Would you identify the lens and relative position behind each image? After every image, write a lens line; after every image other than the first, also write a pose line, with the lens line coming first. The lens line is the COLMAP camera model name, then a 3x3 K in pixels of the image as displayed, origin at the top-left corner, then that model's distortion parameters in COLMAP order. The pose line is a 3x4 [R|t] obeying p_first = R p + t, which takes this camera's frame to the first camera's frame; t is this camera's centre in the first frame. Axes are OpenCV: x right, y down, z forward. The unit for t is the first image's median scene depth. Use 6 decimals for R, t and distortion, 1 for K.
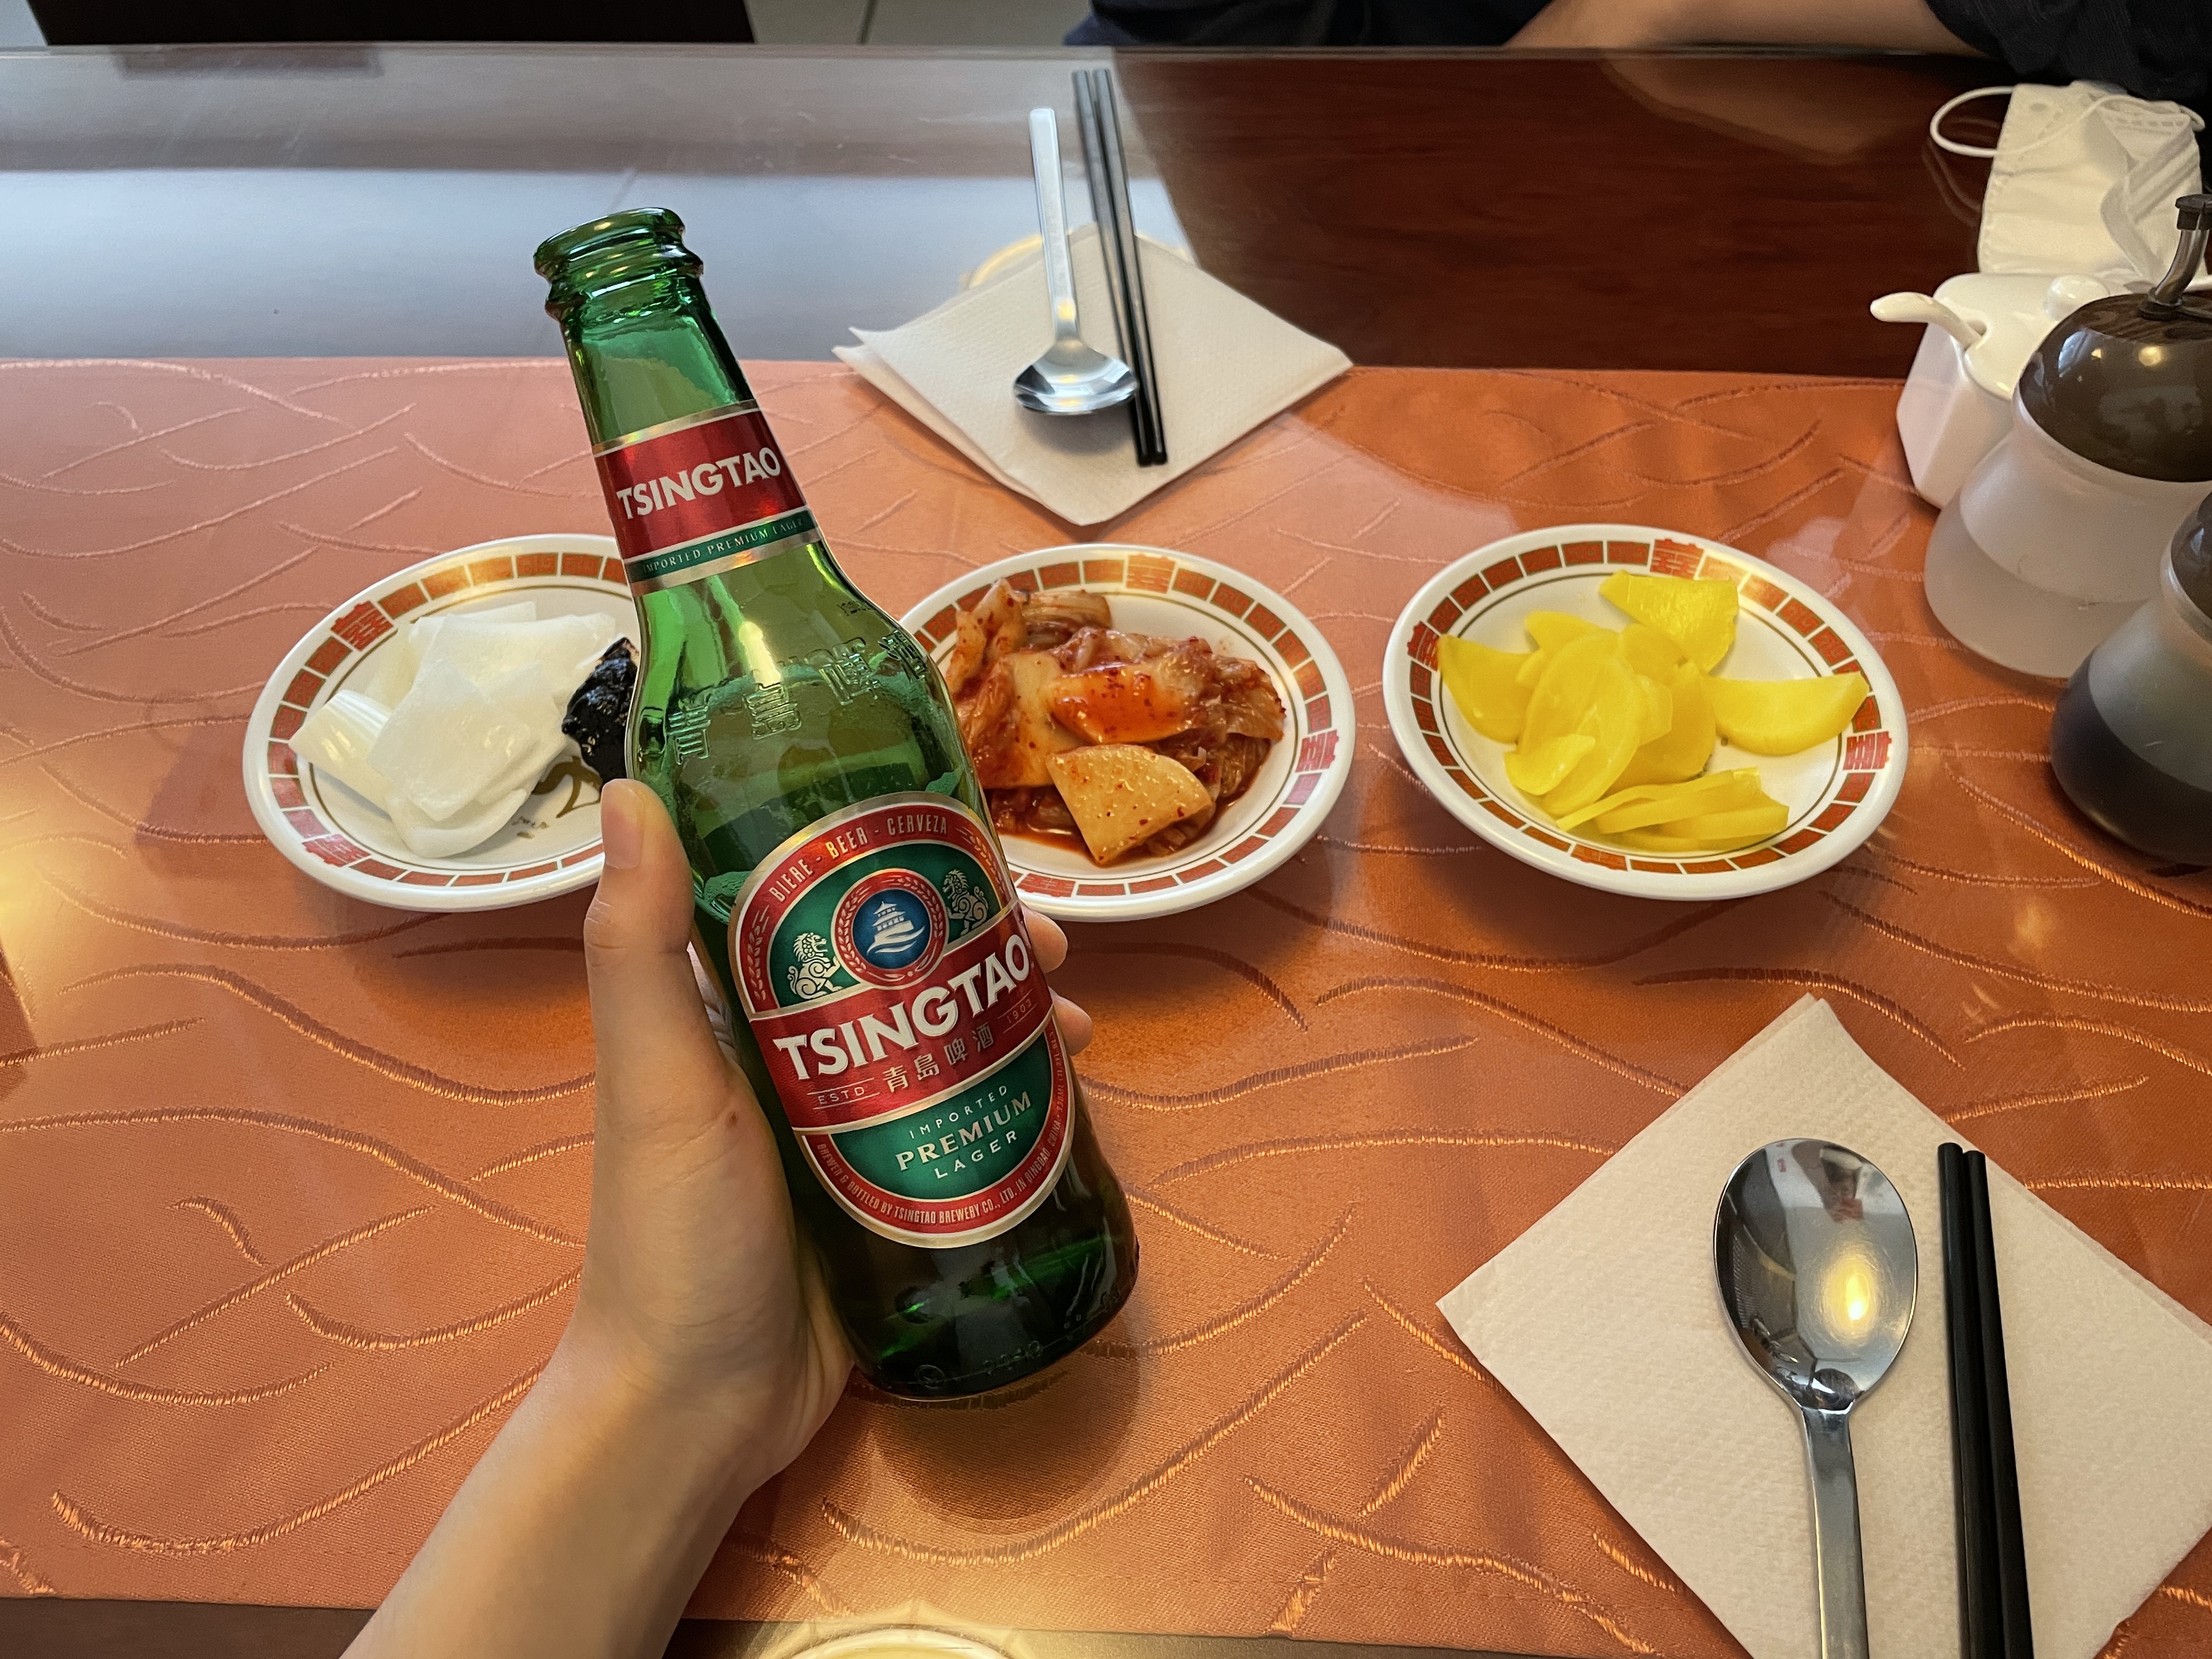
lens RADIAL K [[1653.4, 0, 1025.3], [0, 1653.4, 832.1], [0, 0, 1]] dist [0.058025, -0.077207]
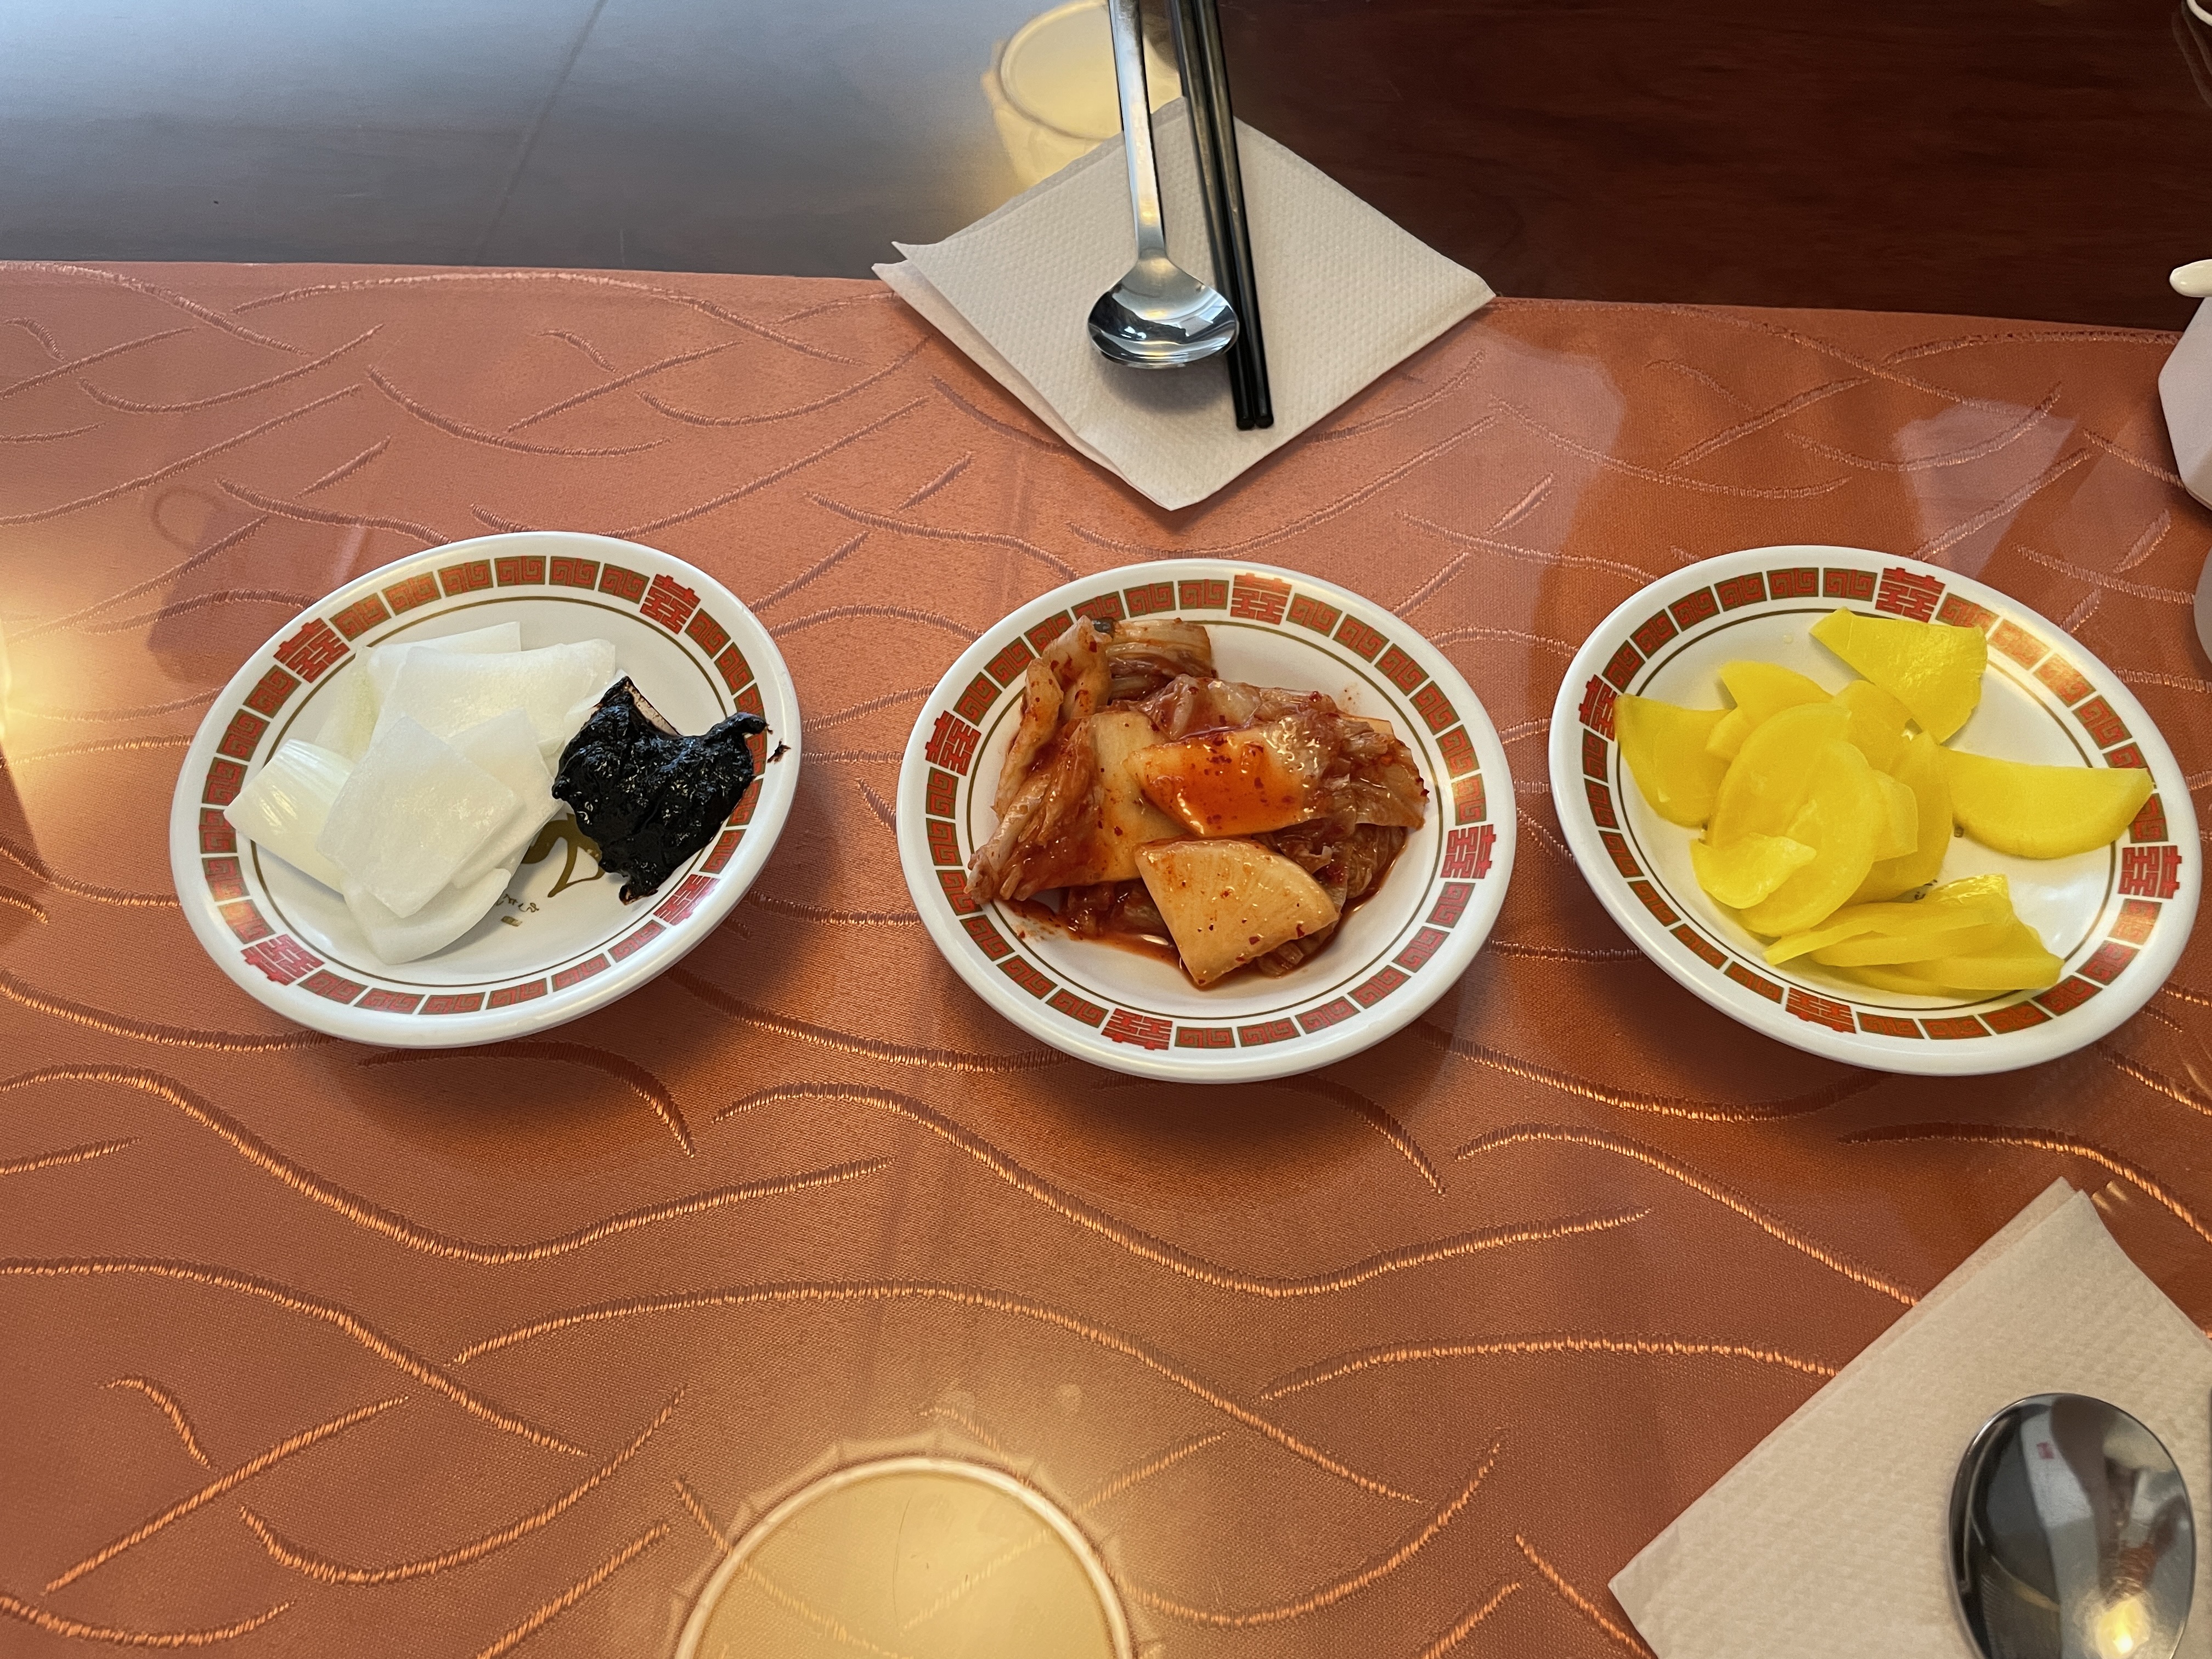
lens RADIAL K [[1653.4, 0, 1025.3], [0, 1653.4, 832.1], [0, 0, 1]] dist [0.058025, -0.077207]
pose [[0.999801, 0.015498, -0.012577, -0.031432], [-0.013793, 0.991945, 0.125917, -0.153589], [0.014427, -0.125719, 0.991961, 0.177718]]
